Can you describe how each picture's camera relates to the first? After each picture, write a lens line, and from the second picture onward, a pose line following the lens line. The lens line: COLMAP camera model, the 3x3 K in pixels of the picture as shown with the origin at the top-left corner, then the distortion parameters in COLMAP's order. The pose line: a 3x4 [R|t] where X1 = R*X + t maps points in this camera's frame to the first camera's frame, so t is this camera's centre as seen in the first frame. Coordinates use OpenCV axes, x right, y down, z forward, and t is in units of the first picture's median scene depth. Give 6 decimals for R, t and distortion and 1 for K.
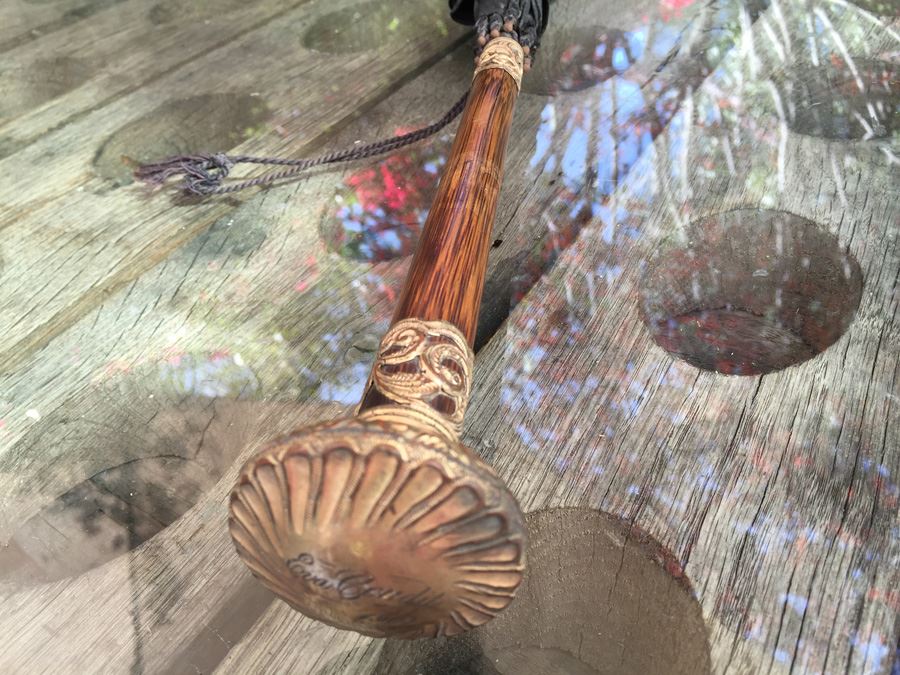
lens RADIAL K [[753.2, 0, 450.0], [0, 753.2, 337.5], [0, 0, 1]] dist [0.101621, -0.141589]
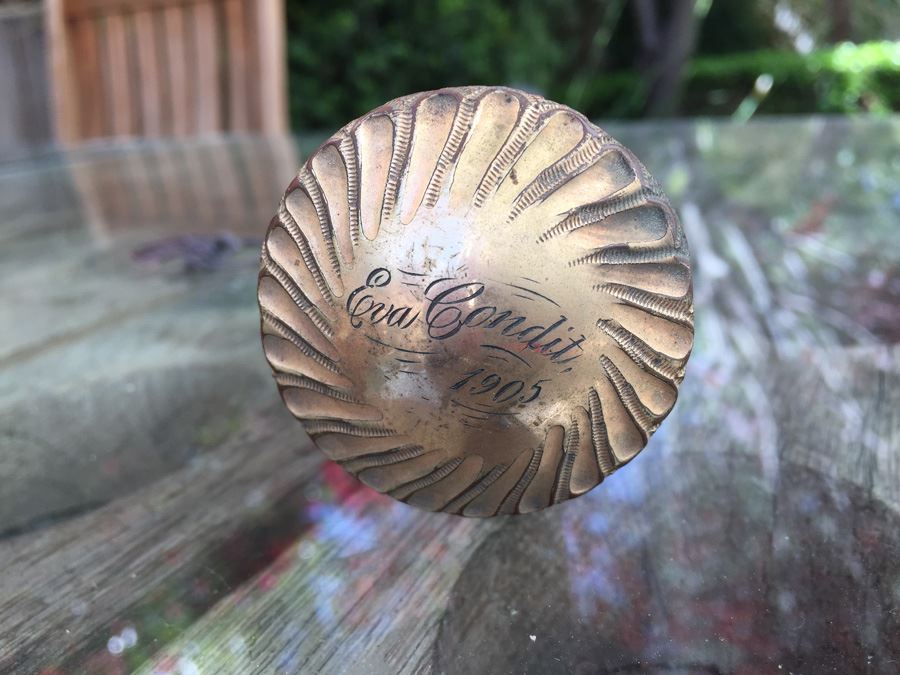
lens RADIAL K [[753.2, 0, 450.0], [0, 753.2, 337.5], [0, 0, 1]] dist [0.101621, -0.141589]
pose [[0.999627, 0.000614, 0.027309, -0.112874], [0.009893, 0.923735, -0.382905, 0.463709], [-0.025462, 0.383032, 0.923384, 0.316253]]
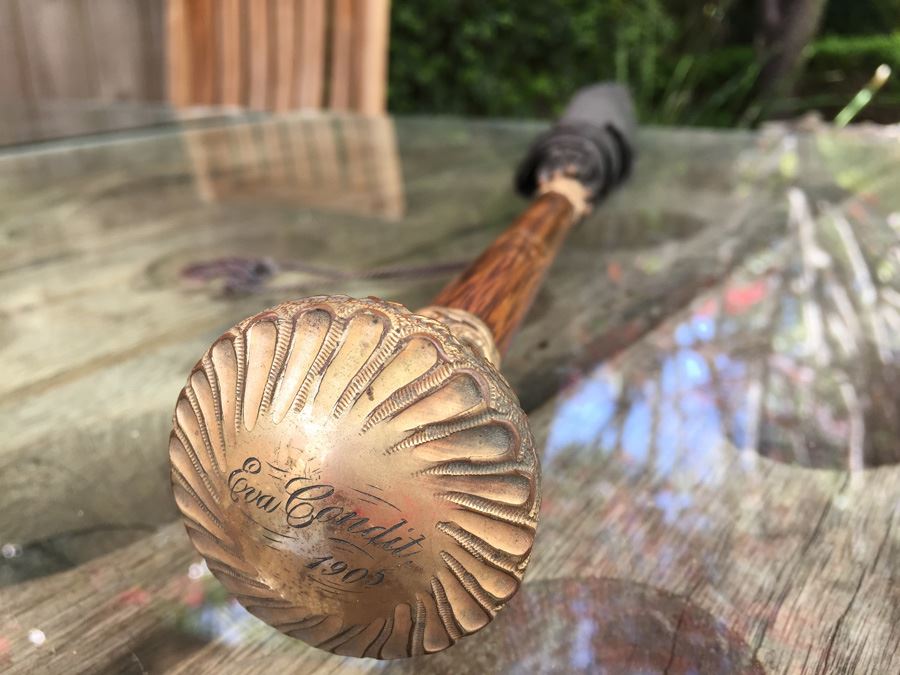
lens RADIAL K [[777.5, 0, 455.1], [0, 777.5, 369.1], [0, 0, 1]] dist [0.084462, -0.162595]
pose [[0.992874, 0.089923, -0.078195, 0.052735], [-0.109974, 0.944143, -0.310643, 0.329004], [0.045893, 0.317029, 0.947305, 0.179409]]
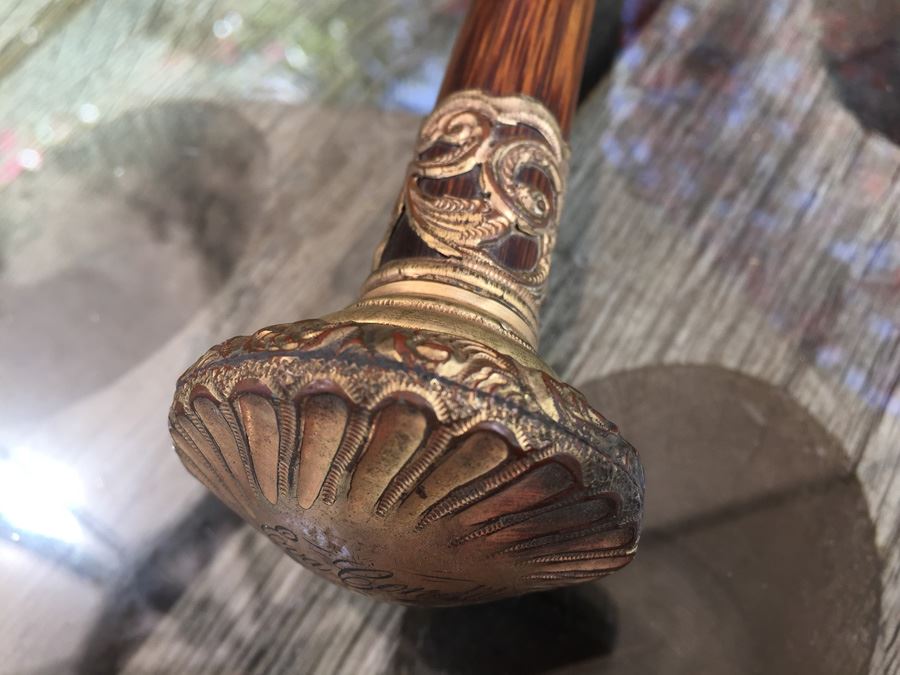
lens RADIAL K [[773.5, 0, 450.1], [0, 773.5, 313.9], [0, 0, 1]] dist [0.009283, -0.007495]
pose [[0.995178, 0.043667, -0.087826, -0.005789], [-0.009915, 0.935631, 0.352841, -0.079455], [0.097580, -0.350269, 0.931552, 0.373712]]
